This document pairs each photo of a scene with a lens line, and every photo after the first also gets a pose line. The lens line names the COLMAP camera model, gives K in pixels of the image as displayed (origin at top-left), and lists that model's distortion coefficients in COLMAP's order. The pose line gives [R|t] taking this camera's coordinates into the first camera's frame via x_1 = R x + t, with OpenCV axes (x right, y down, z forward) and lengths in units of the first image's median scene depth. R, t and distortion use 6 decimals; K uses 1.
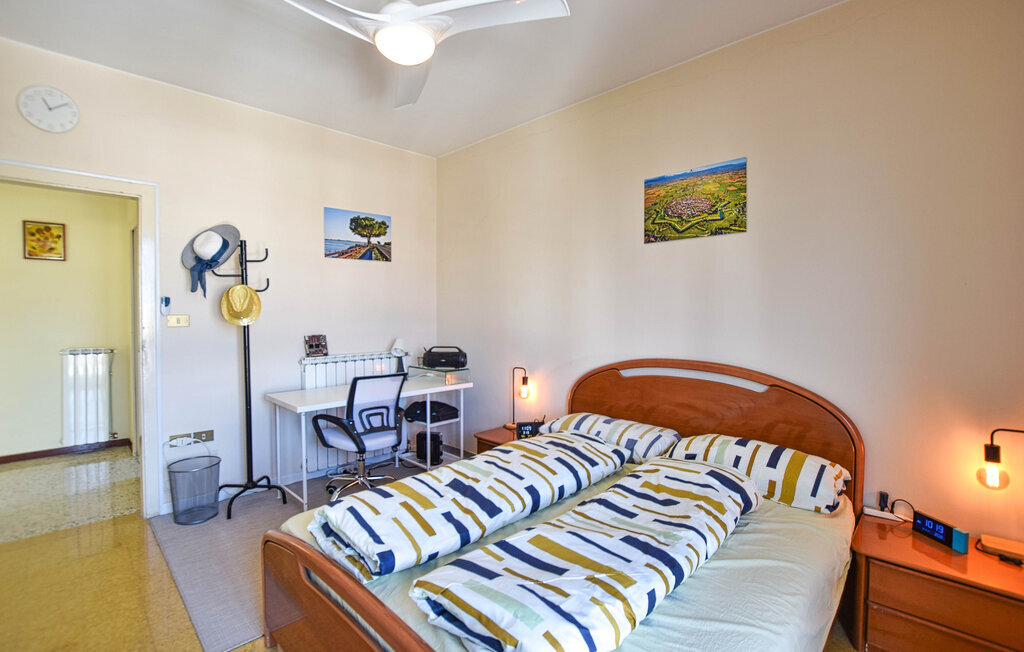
lens RADIAL K [[463.8, 0, 511.6], [0, 463.8, 318.9], [0, 0, 1]] dist [-0.030469, 0.001702]
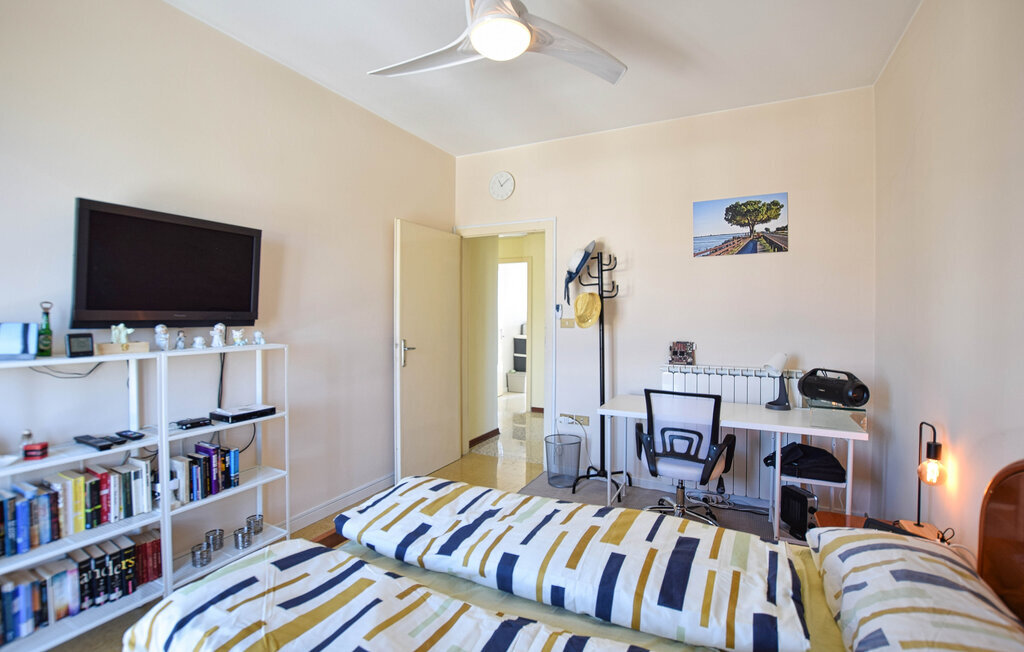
lens RADIAL K [[463.8, 0, 510.8], [0, 463.8, 320.1], [0, 0, 1]] dist [-0.030469, 0.001702]
pose [[0.296120, 0.011306, -0.955084, 0.356467], [-0.019810, 0.999788, 0.005693, -0.006766], [0.954945, 0.017234, 0.296281, 0.378723]]
